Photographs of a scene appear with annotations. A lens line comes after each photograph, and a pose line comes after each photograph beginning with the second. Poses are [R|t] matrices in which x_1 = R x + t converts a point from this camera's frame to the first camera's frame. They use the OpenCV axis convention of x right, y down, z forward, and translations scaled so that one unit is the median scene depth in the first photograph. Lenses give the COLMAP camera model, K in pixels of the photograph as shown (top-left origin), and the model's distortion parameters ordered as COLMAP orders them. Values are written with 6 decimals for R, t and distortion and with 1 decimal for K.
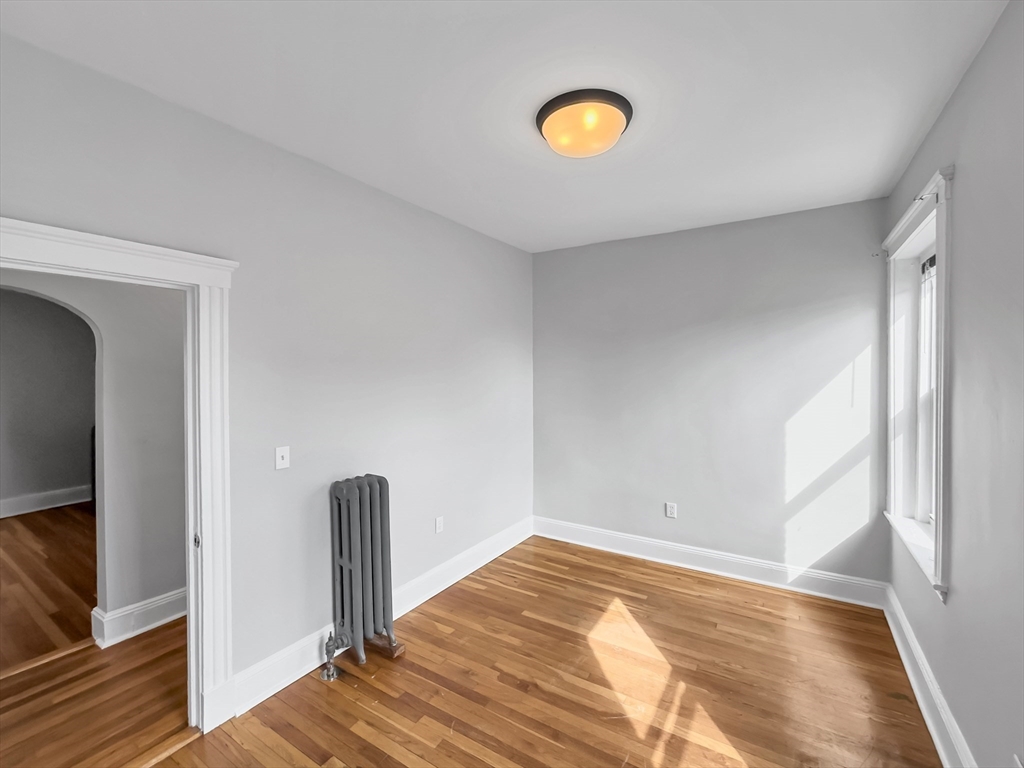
lens RADIAL K [[422.2, 0, 510.0], [0, 422.2, 378.1], [0, 0, 1]] dist [0.001231, -0.000083]
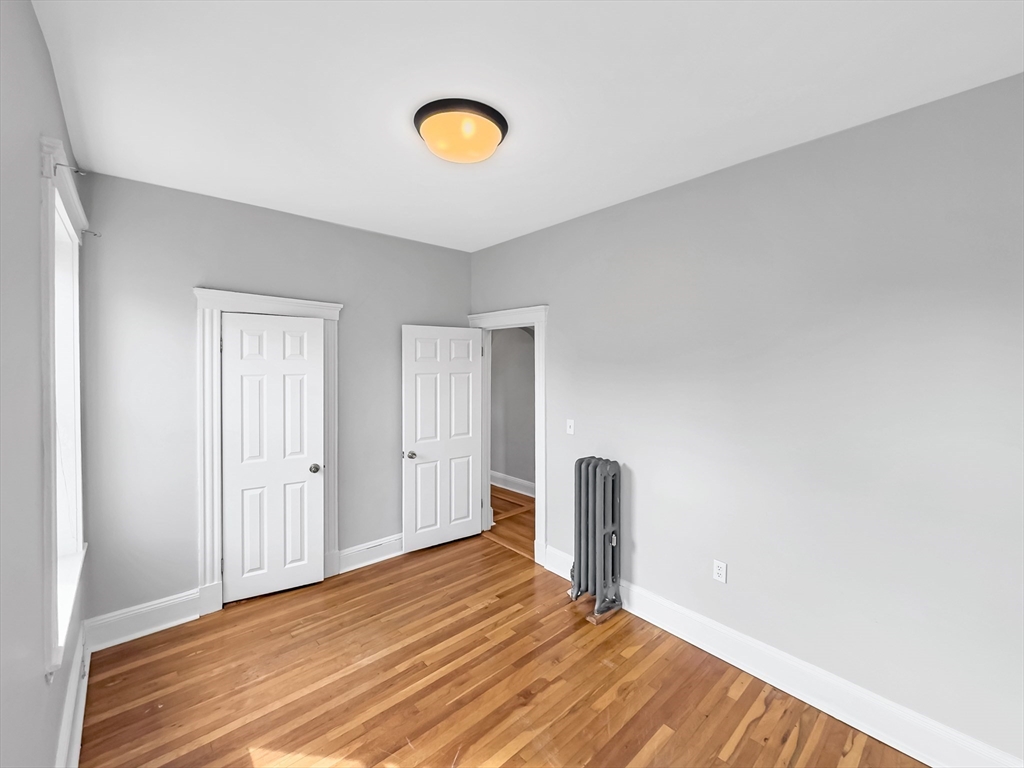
lens RADIAL K [[422.2, 0, 507.1], [0, 422.2, 376.0], [0, 0, 1]] dist [0.001231, -0.000083]
pose [[-0.259096, 0.031544, -0.965336, 0.945907], [-0.013746, 0.999245, 0.036342, -0.040254], [0.965754, 0.022685, -0.258466, 1.171976]]
